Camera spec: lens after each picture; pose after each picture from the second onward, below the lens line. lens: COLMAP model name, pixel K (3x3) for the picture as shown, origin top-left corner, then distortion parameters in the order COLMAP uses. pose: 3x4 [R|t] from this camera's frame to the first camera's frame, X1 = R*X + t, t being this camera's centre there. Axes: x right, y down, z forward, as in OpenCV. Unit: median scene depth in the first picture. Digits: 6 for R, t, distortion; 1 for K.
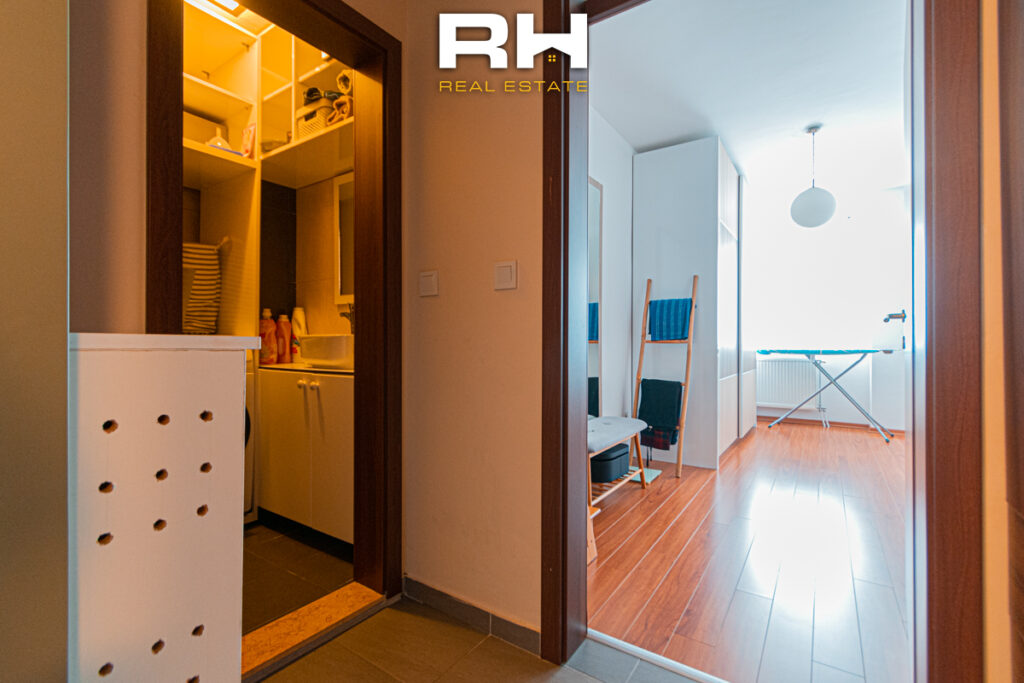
lens RADIAL K [[455.7, 0, 516.8], [0, 455.7, 341.5], [0, 0, 1]] dist [-0.002936, -0.000109]
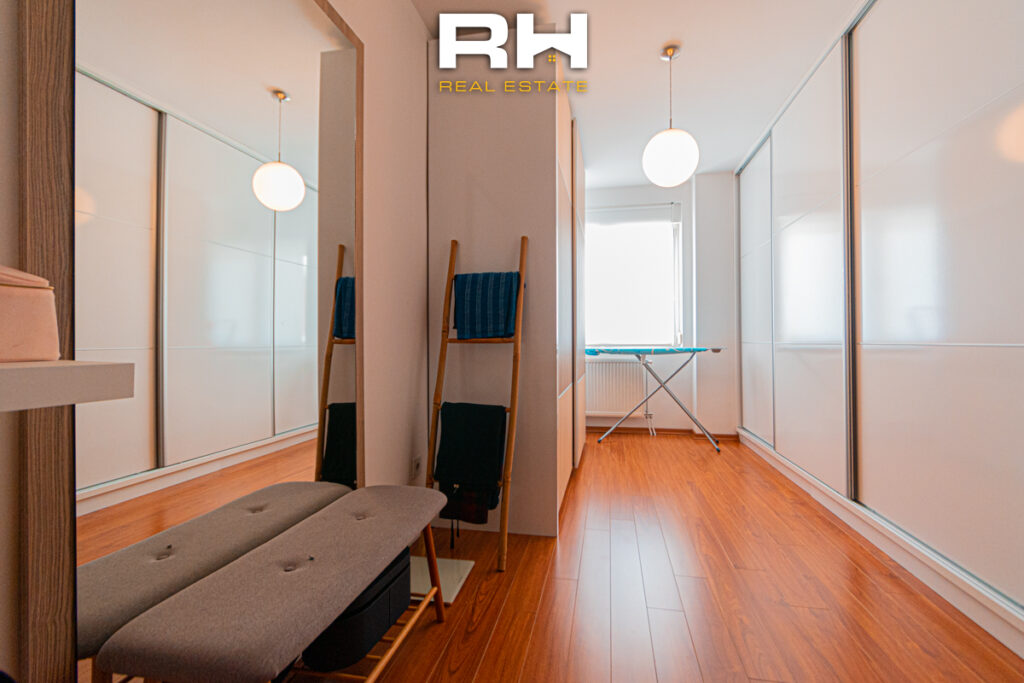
lens RADIAL K [[455.7, 0, 516.8], [0, 455.7, 341.5], [0, 0, 1]] dist [-0.002936, -0.000109]
pose [[0.923578, -0.006514, 0.383355, 0.132770], [0.005954, 0.999979, 0.002647, 0.000018], [-0.383364, -0.000163, 0.923597, 0.401447]]
